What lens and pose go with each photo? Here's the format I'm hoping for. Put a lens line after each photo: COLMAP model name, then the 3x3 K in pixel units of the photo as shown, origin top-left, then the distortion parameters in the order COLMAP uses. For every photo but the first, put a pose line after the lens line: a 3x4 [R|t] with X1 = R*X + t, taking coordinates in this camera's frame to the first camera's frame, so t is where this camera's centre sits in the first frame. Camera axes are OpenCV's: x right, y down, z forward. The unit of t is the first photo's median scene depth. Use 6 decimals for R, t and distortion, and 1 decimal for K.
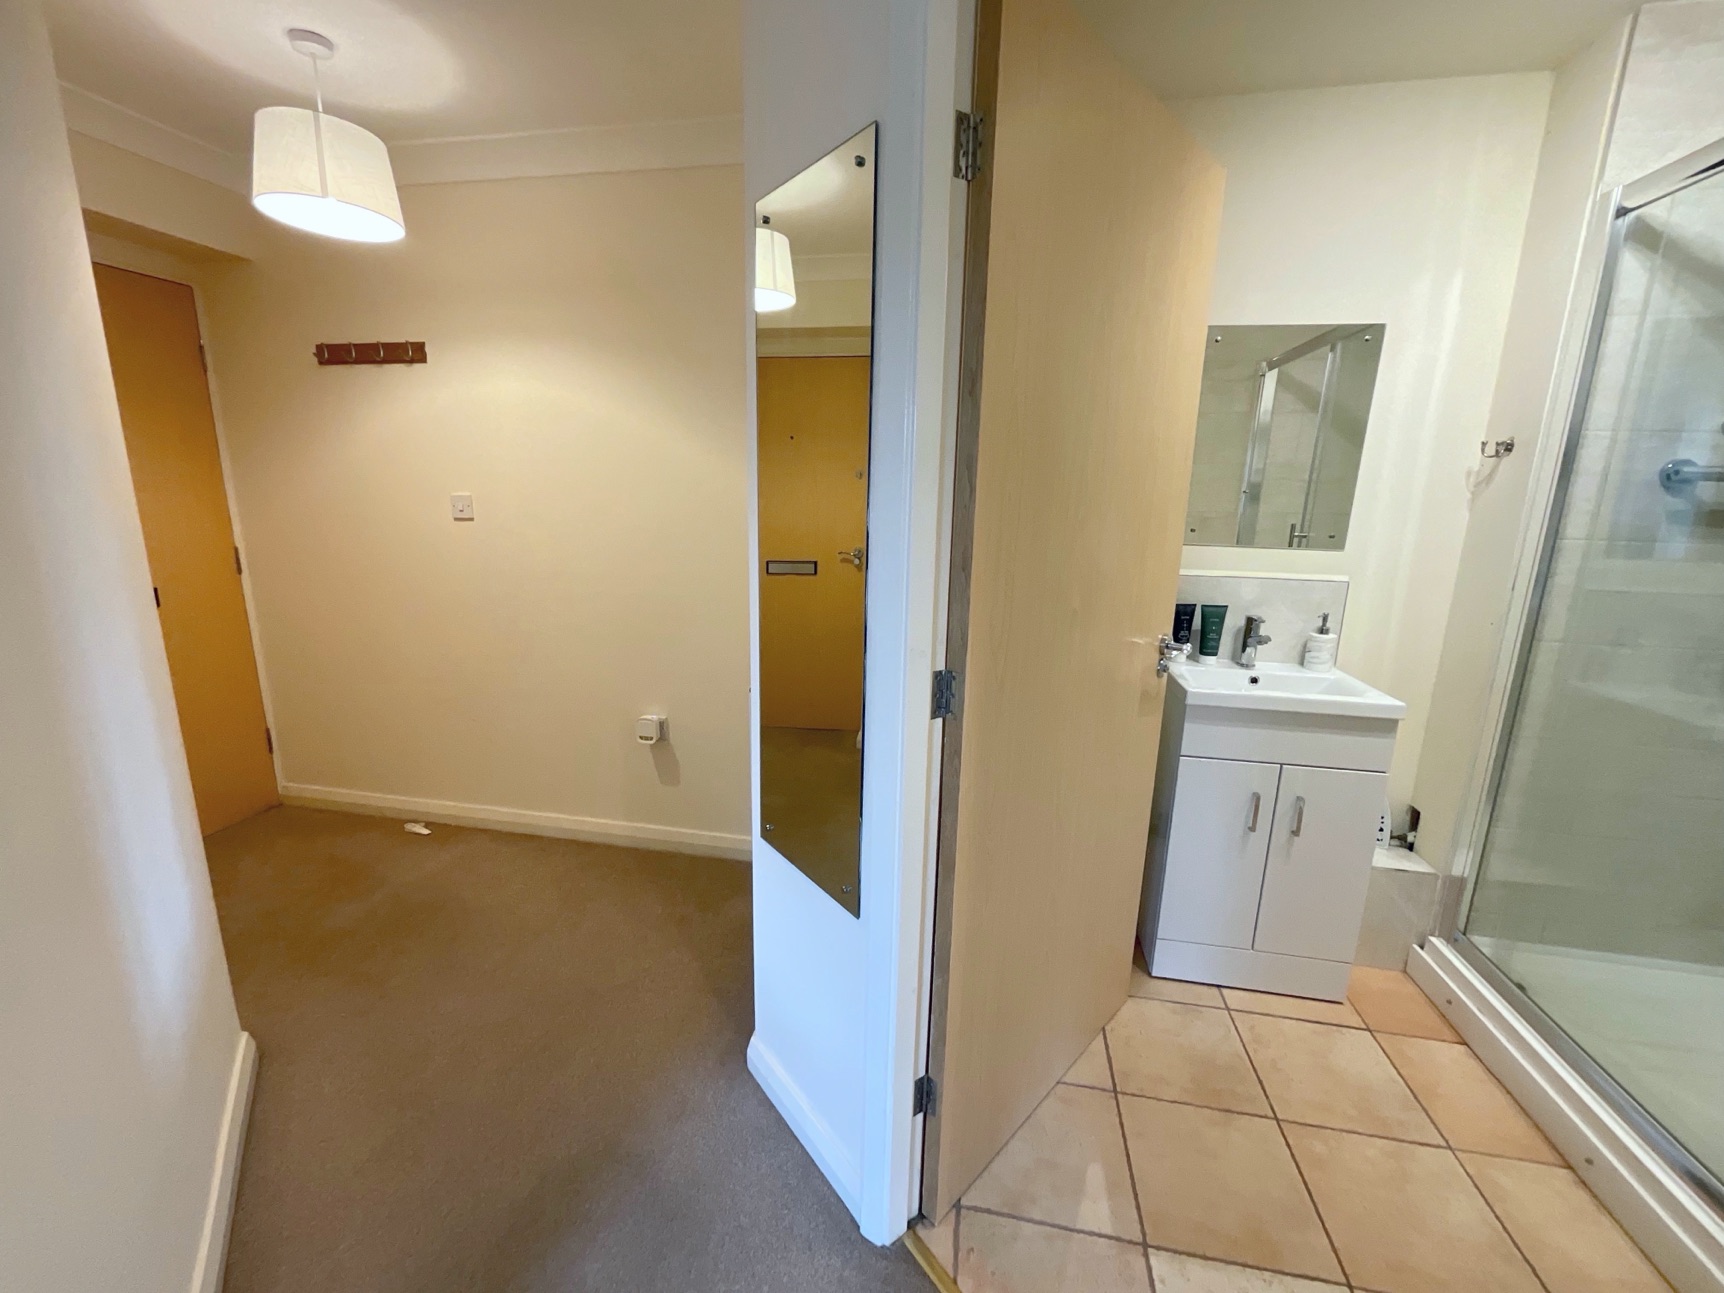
lens RADIAL K [[701.8, 0, 849.2], [0, 701.8, 641.6], [0, 0, 1]] dist [-0.000987, -0.000508]
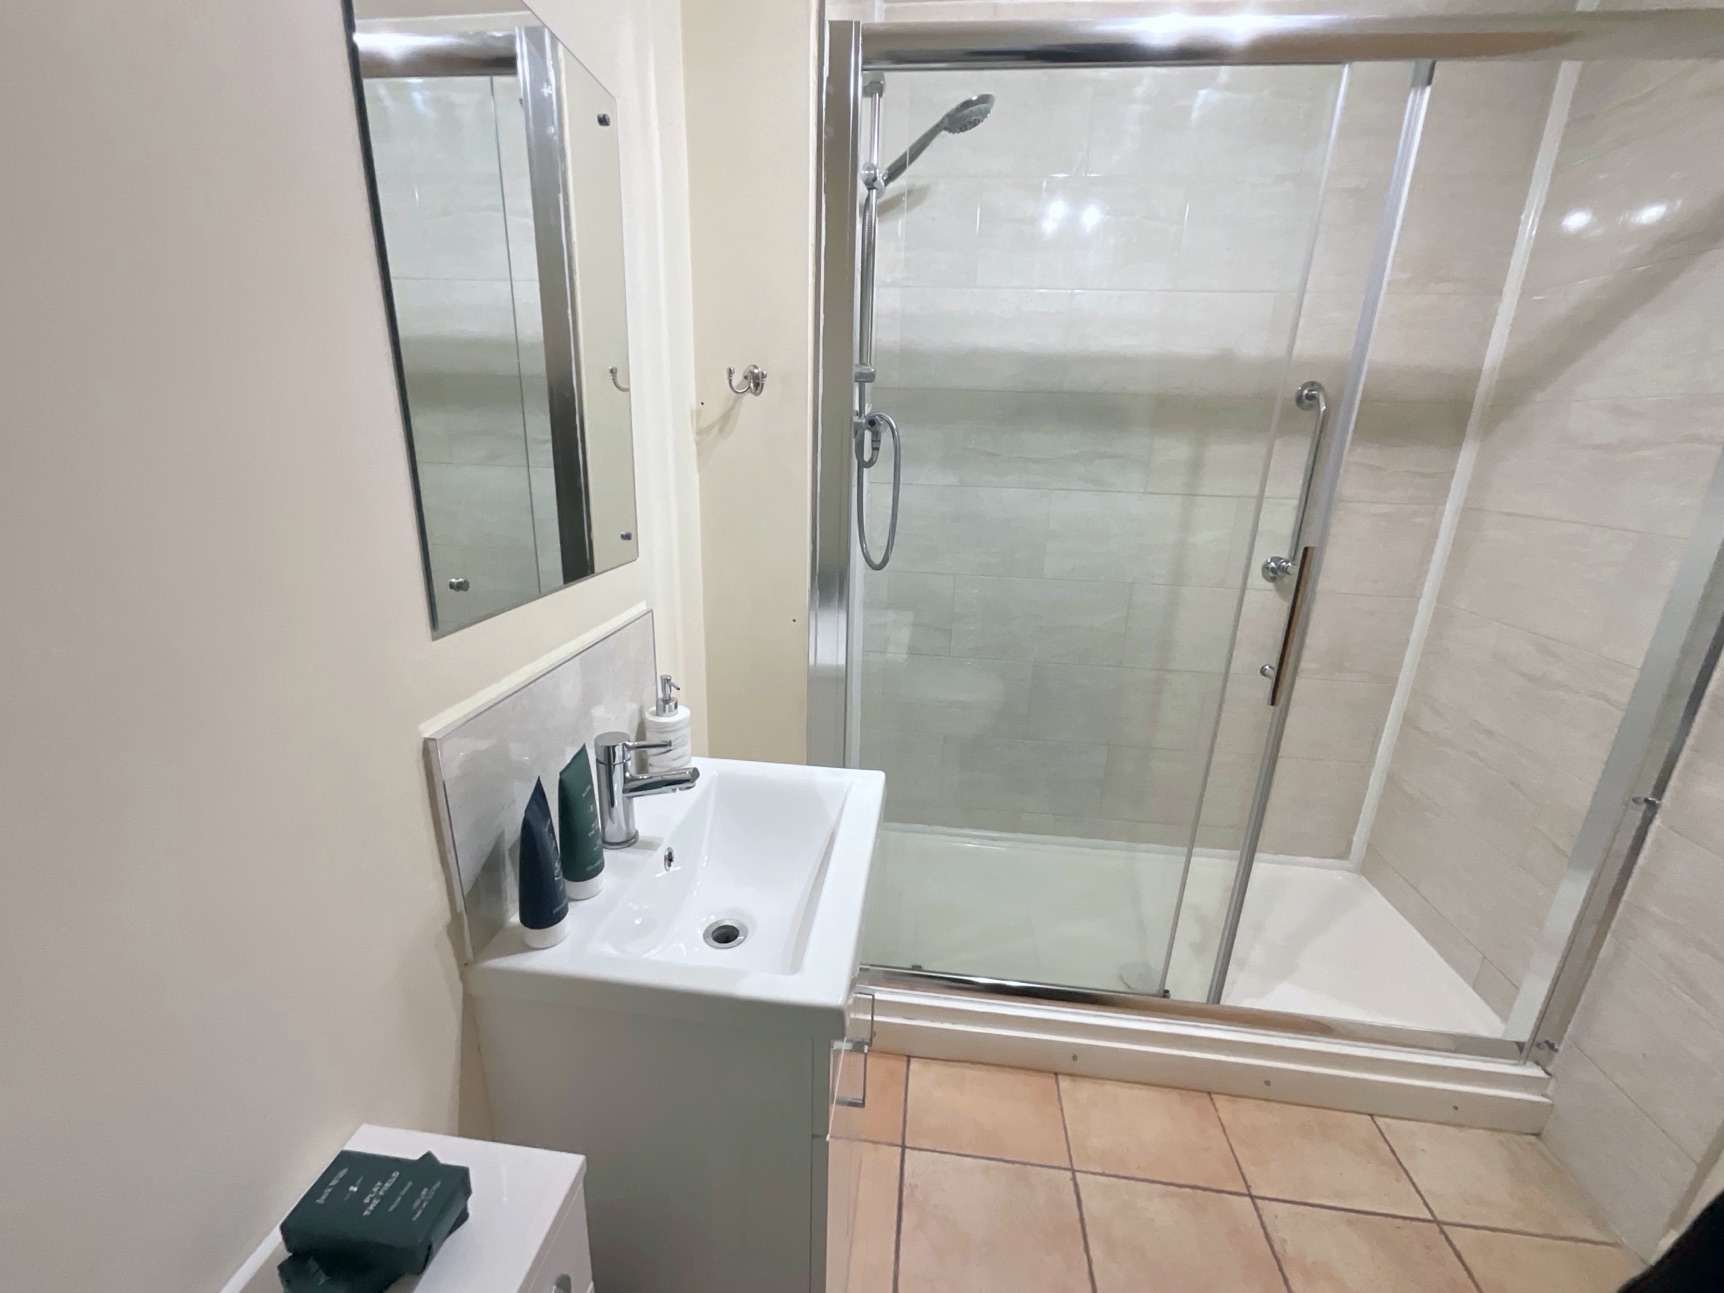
lens RADIAL K [[695.3, 0, 865.0], [0, 695.3, 638.5], [0, 0, 1]] dist [0.006543, 0.000429]
pose [[-0.093652, -0.307075, 0.947066, 0.167610], [0.179618, 0.930427, 0.319442, -0.220967], [-0.979268, 0.200027, -0.031980, 0.890169]]
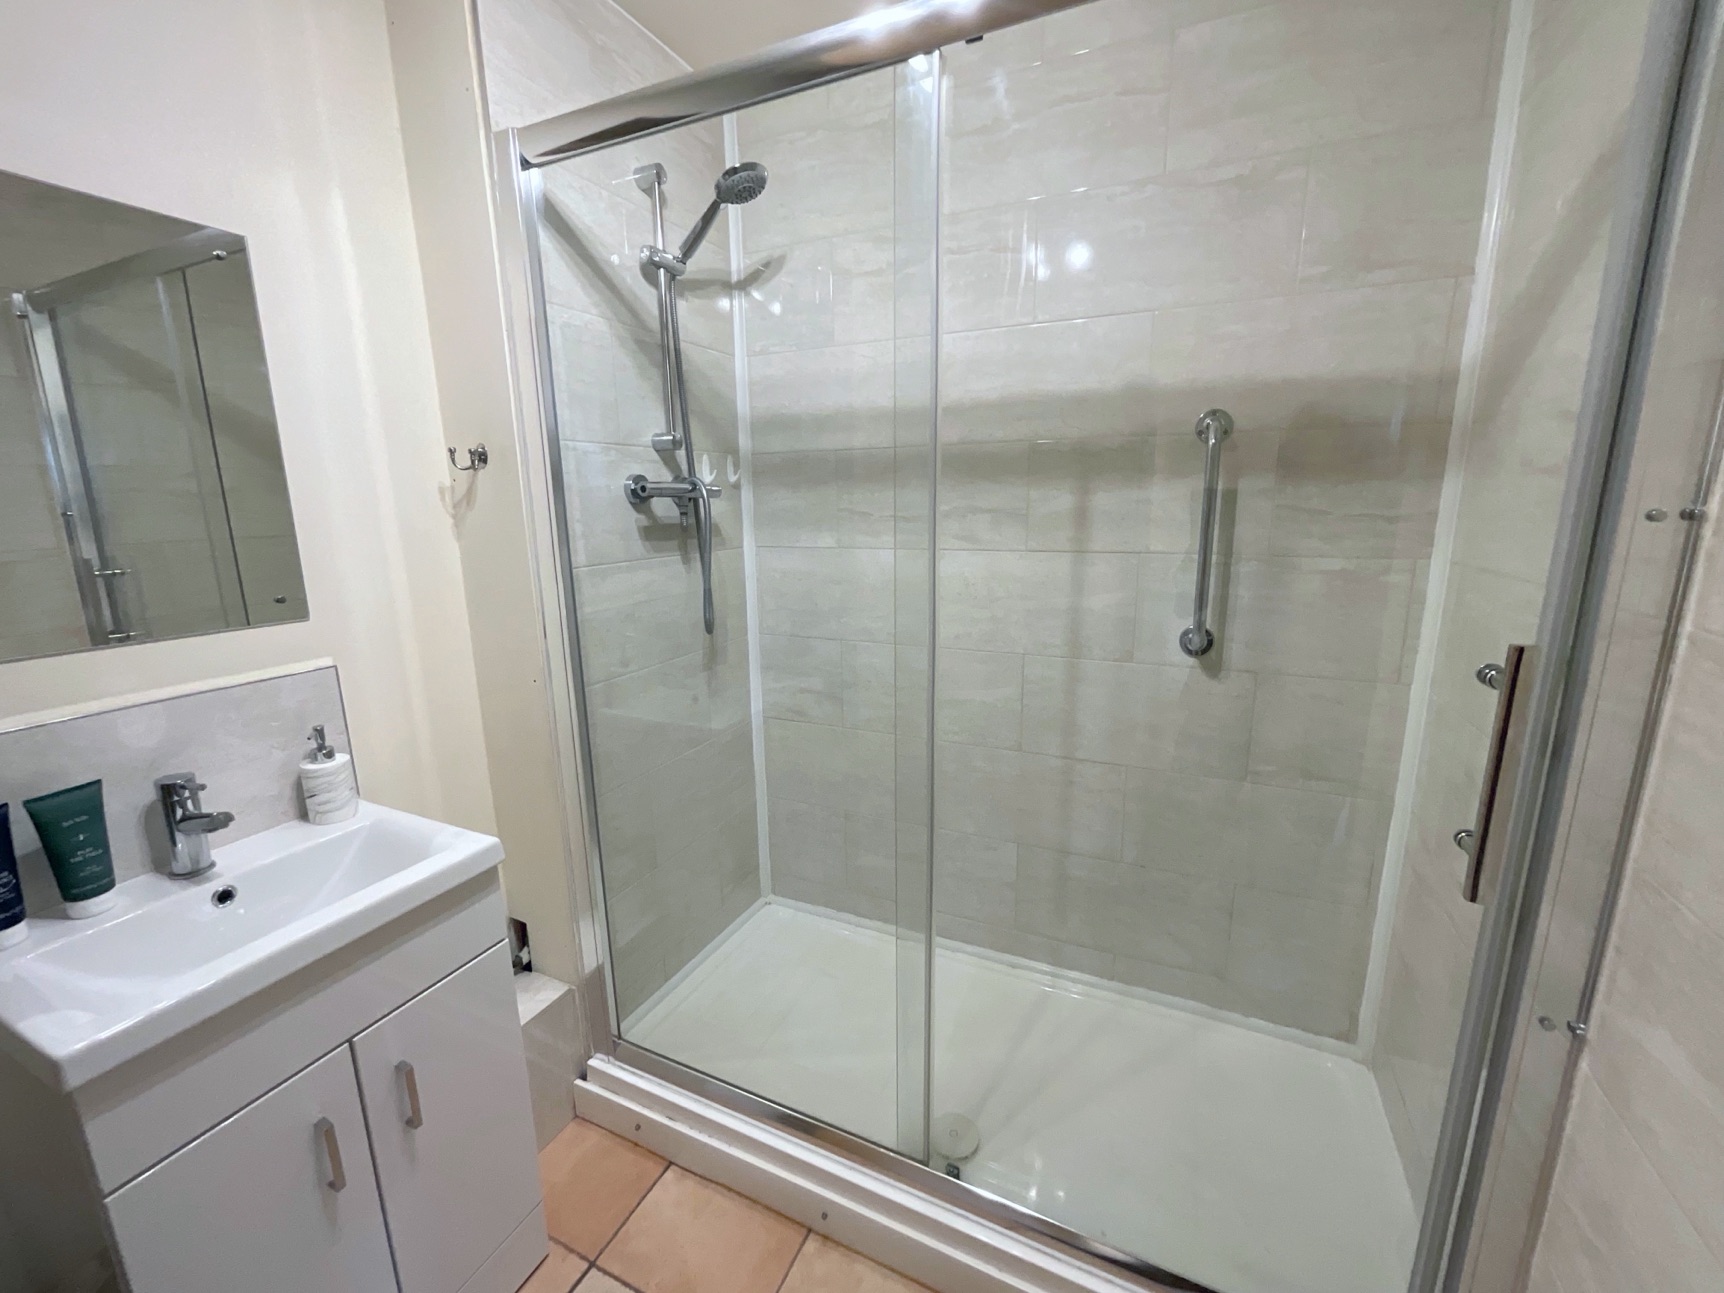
lens RADIAL K [[695.3, 0, 865.0], [0, 695.3, 638.5], [0, 0, 1]] dist [0.006543, 0.000429]
pose [[0.230849, -0.217662, 0.948331, 0.249156], [0.228388, 0.959548, 0.164641, -0.107623], [-0.945805, 0.178580, 0.271222, 0.399075]]
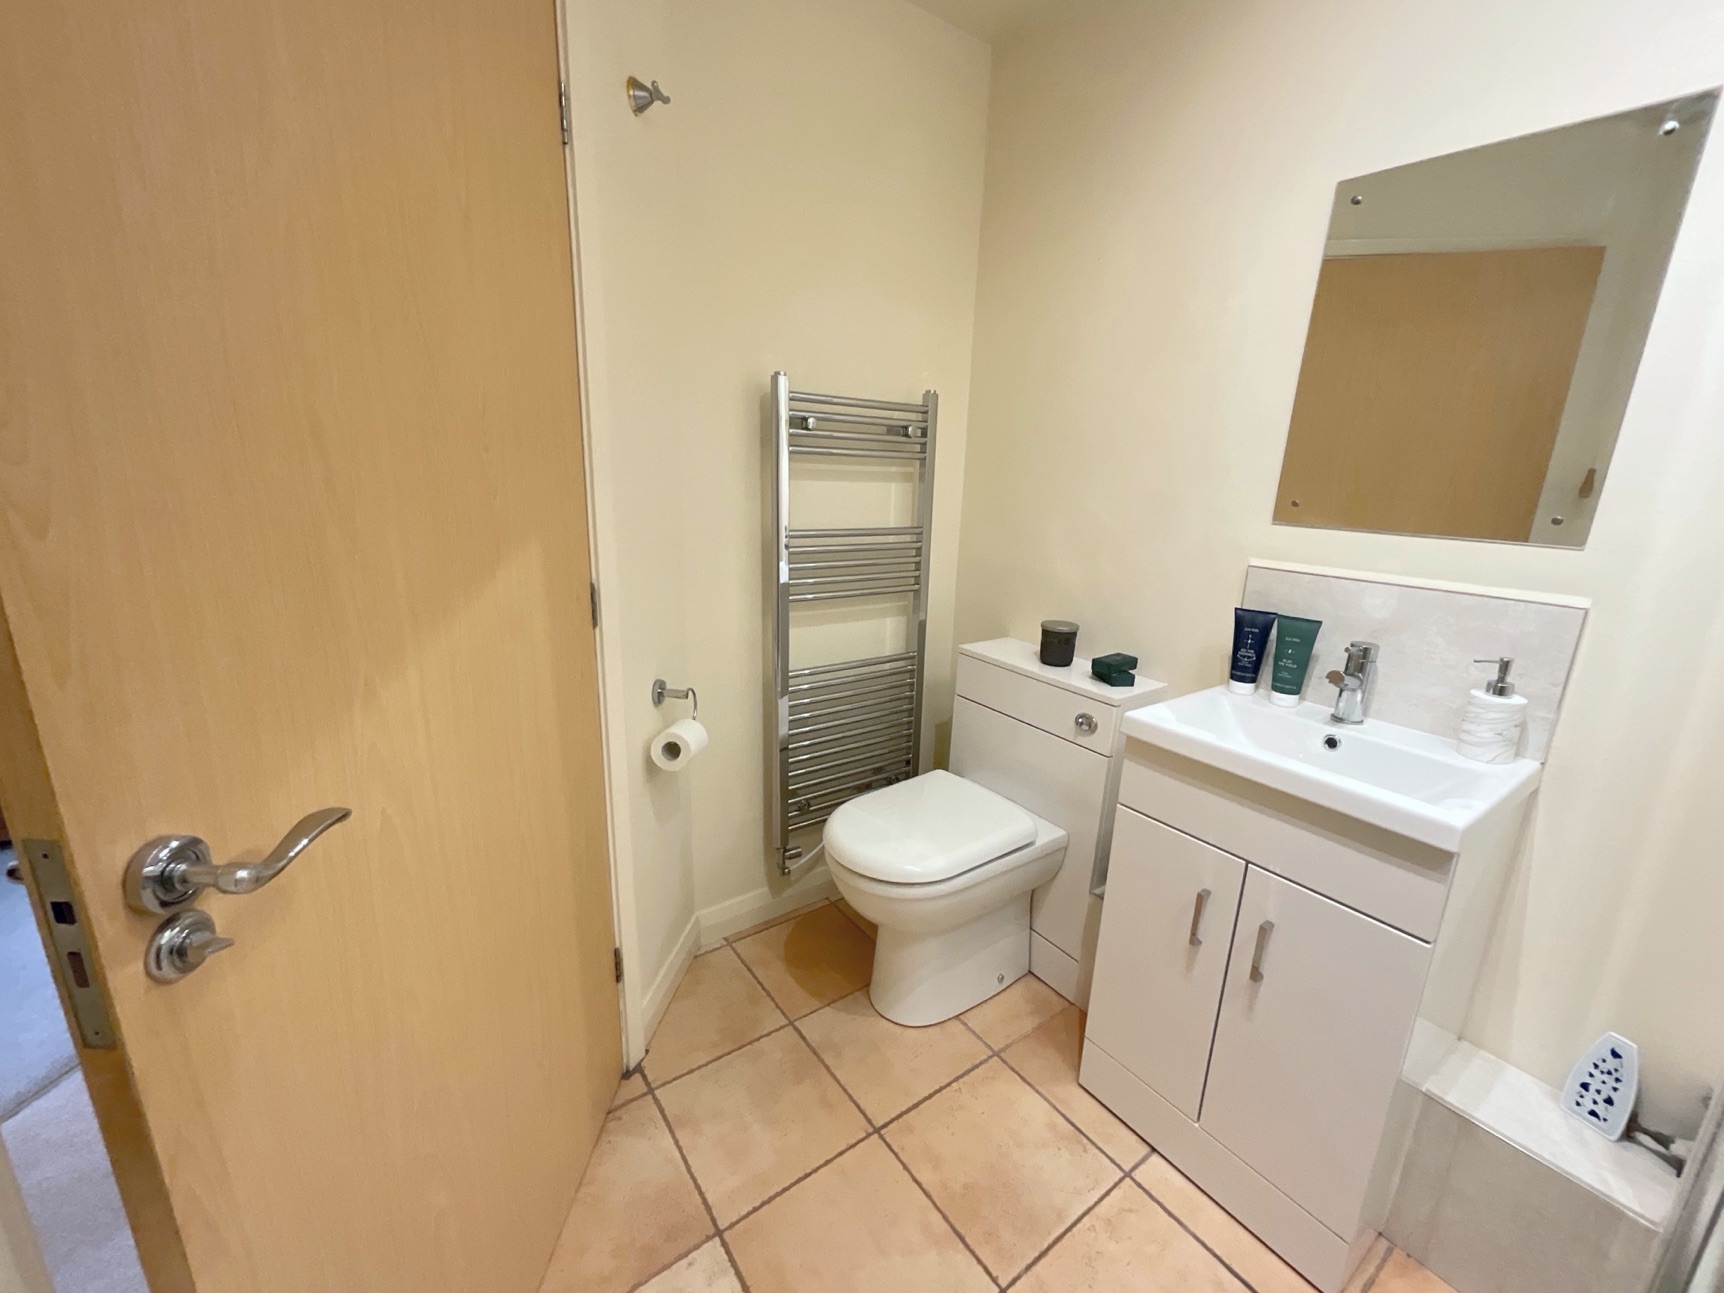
lens RADIAL K [[696.7, 0, 862.0], [0, 696.7, 646.5], [0, 0, 1]] dist [0.002682, 0.000235]
pose [[0.728582, 0.171159, -0.663230, 0.698861], [-0.166966, 0.983448, 0.070379, -0.003383], [0.664297, 0.059460, 0.745100, 0.258969]]
